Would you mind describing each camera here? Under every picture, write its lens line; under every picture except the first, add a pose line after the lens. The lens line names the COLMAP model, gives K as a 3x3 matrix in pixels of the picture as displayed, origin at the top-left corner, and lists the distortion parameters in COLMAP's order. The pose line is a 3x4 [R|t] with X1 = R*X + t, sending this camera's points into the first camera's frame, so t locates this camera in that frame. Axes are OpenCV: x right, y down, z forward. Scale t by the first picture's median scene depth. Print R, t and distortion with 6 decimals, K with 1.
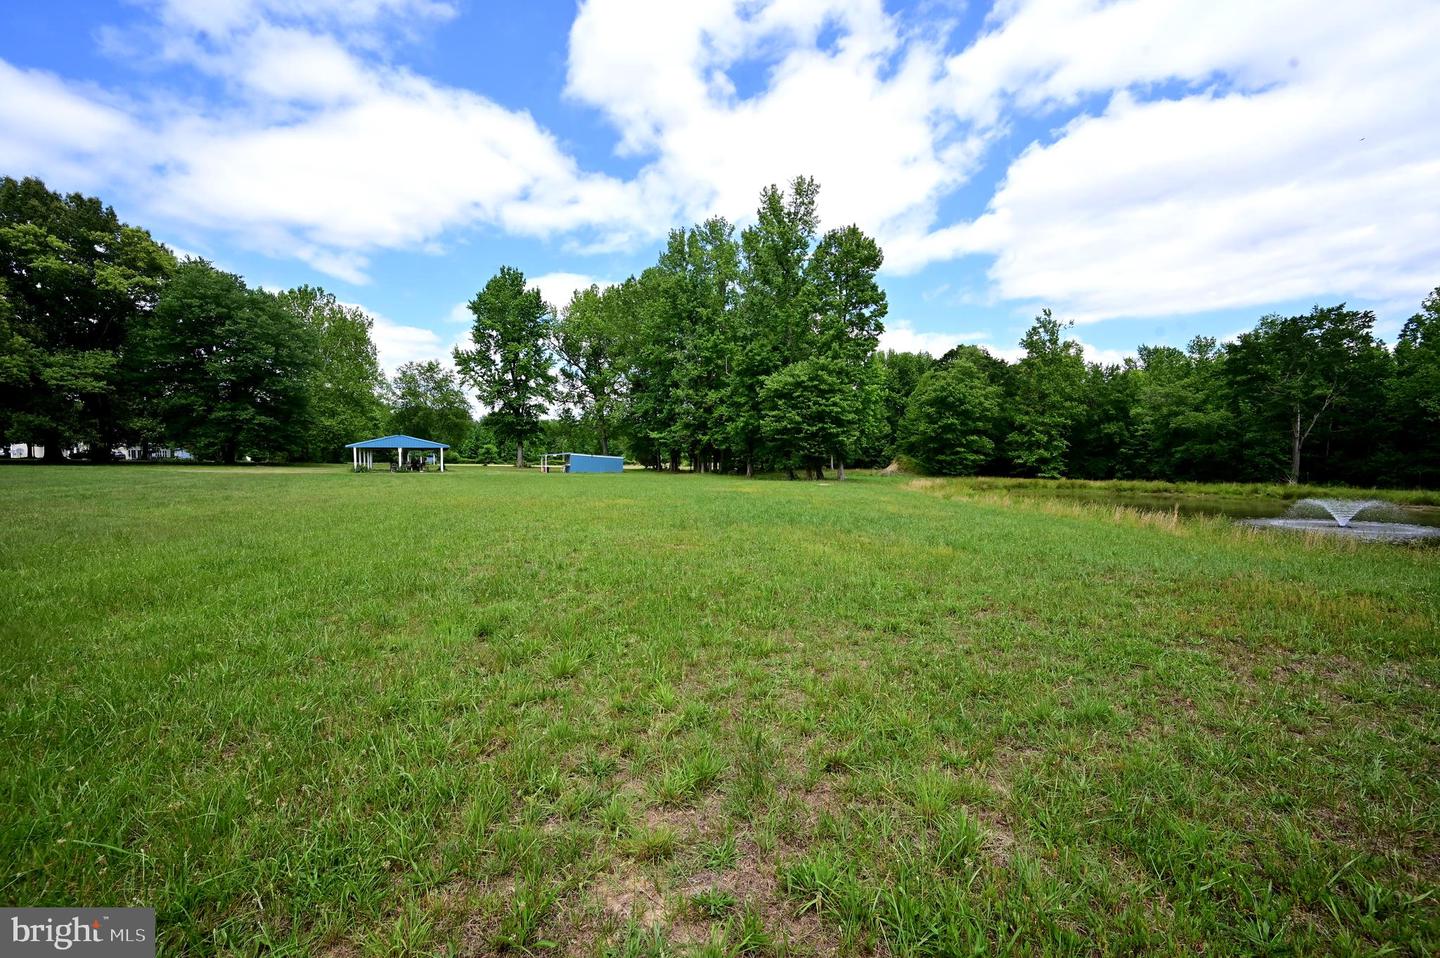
lens RADIAL K [[571.6, 0, 733.5], [0, 571.6, 483.8], [0, 0, 1]] dist [-0.002235, 0.000268]
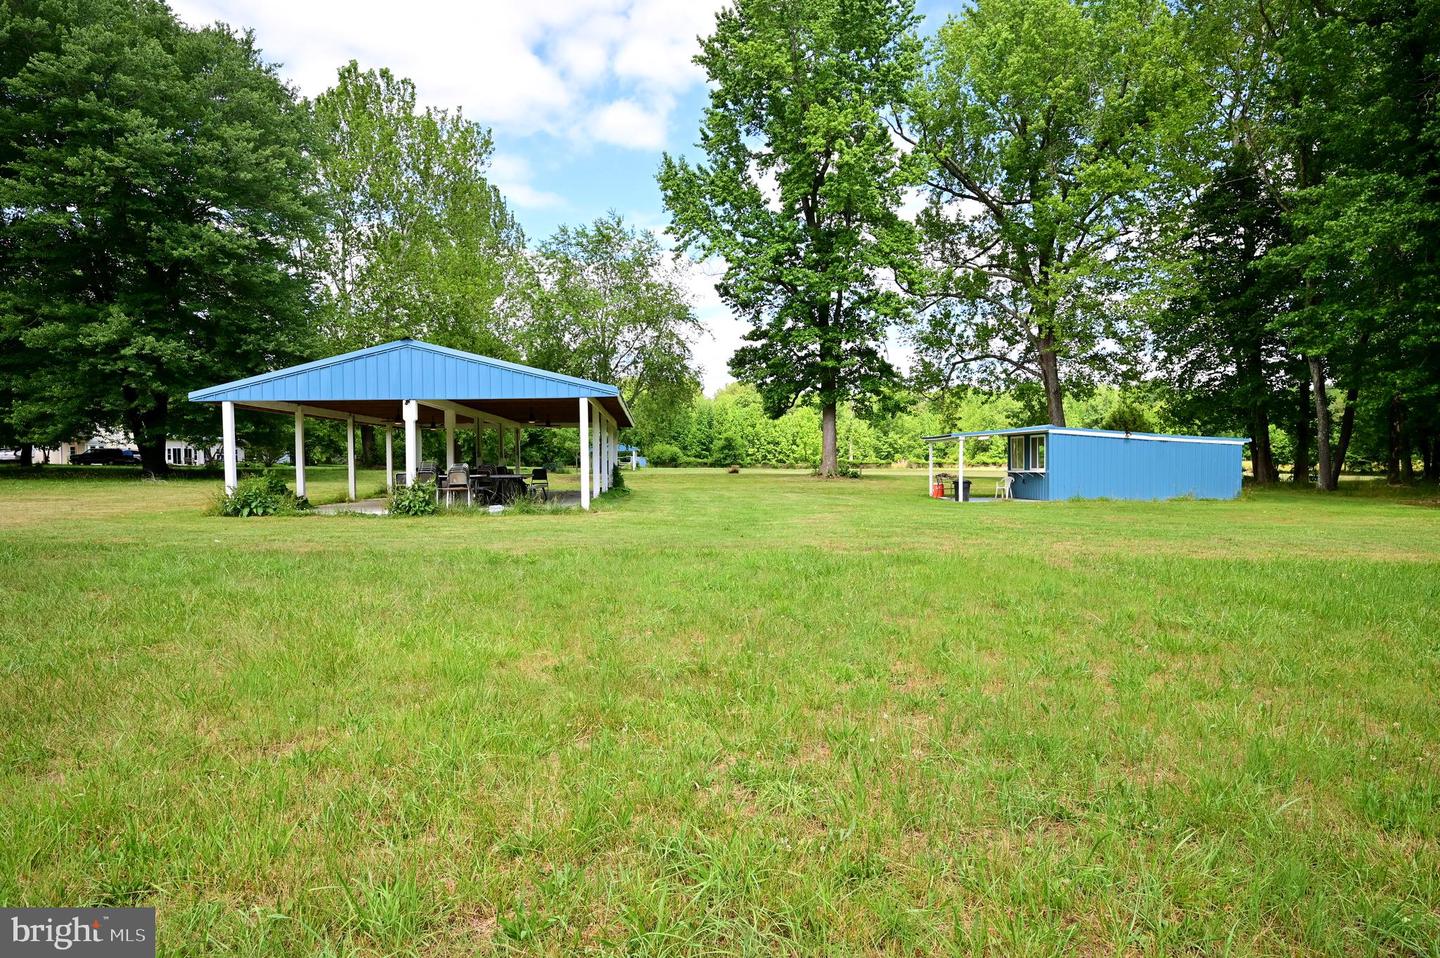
lens RADIAL K [[880.0, 0, 722.4], [0, 880.0, 477.3], [0, 0, 1]] dist [0.004925, 0.004872]
pose [[0.929520, -0.006050, -0.368721, -0.271203], [-0.001194, 0.999811, -0.019415, -0.021219], [0.368769, 0.018487, 0.929337, 0.543061]]
